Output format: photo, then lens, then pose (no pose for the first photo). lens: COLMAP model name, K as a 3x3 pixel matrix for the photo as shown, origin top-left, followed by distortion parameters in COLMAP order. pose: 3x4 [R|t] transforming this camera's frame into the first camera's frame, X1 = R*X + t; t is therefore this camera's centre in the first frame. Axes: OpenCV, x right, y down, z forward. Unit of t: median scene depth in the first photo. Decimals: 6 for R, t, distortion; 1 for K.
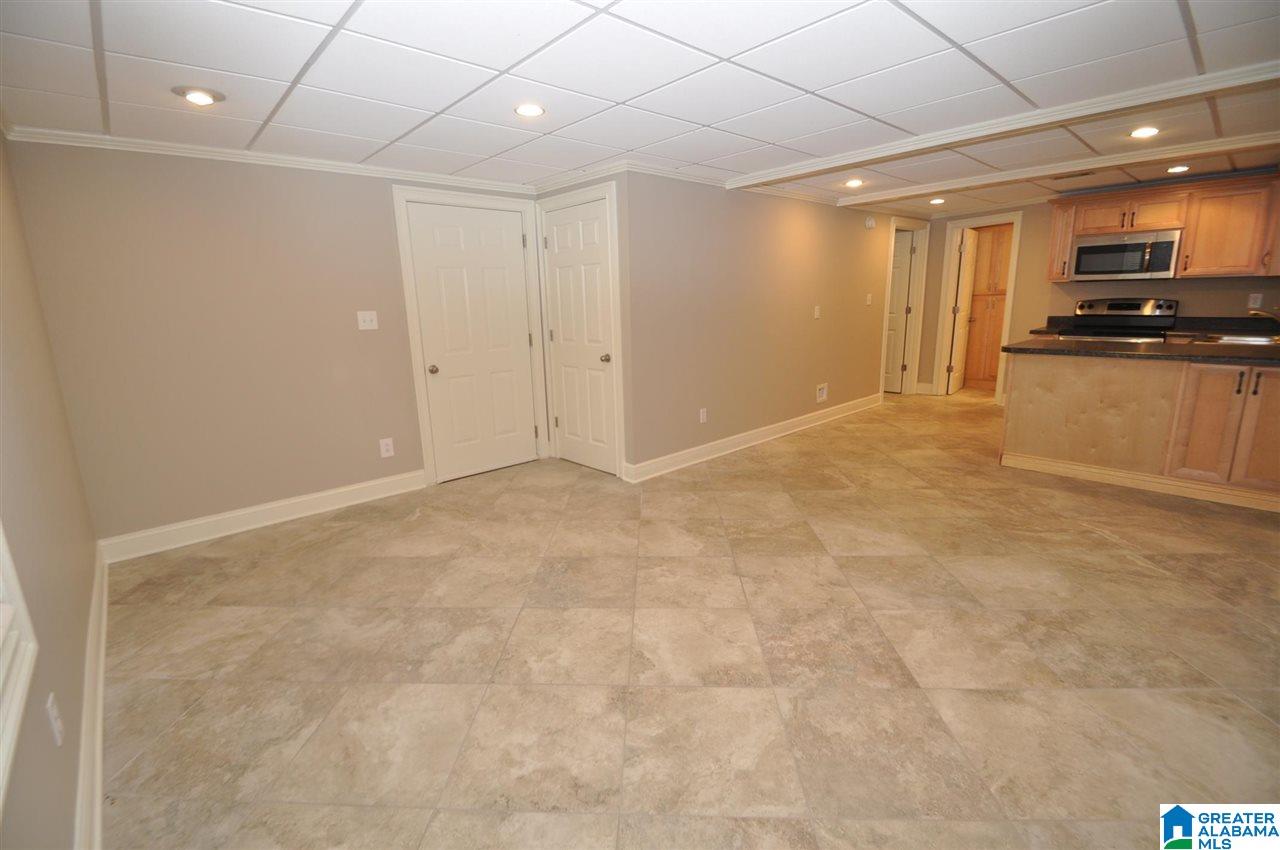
lens RADIAL K [[558.3, 0, 631.8], [0, 558.3, 426.4], [0, 0, 1]] dist [0.007764, -0.006391]
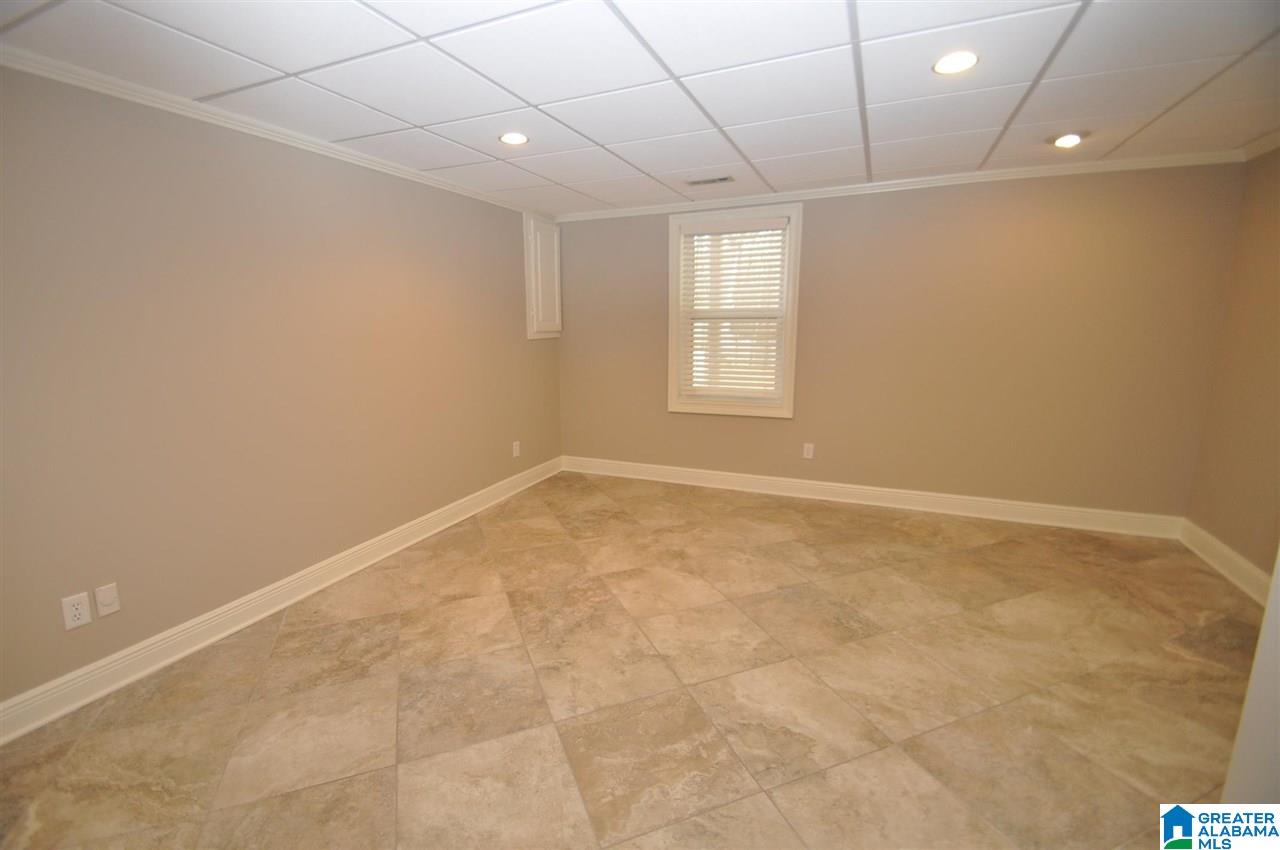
lens RADIAL K [[558.3, 0, 634.4], [0, 558.3, 417.3], [0, 0, 1]] dist [0.007764, -0.006391]
pose [[-0.908609, 0.112444, -0.402226, 0.619040], [-0.055429, 0.922090, 0.382986, -0.454055], [0.413953, 0.370280, -0.831586, 1.819000]]
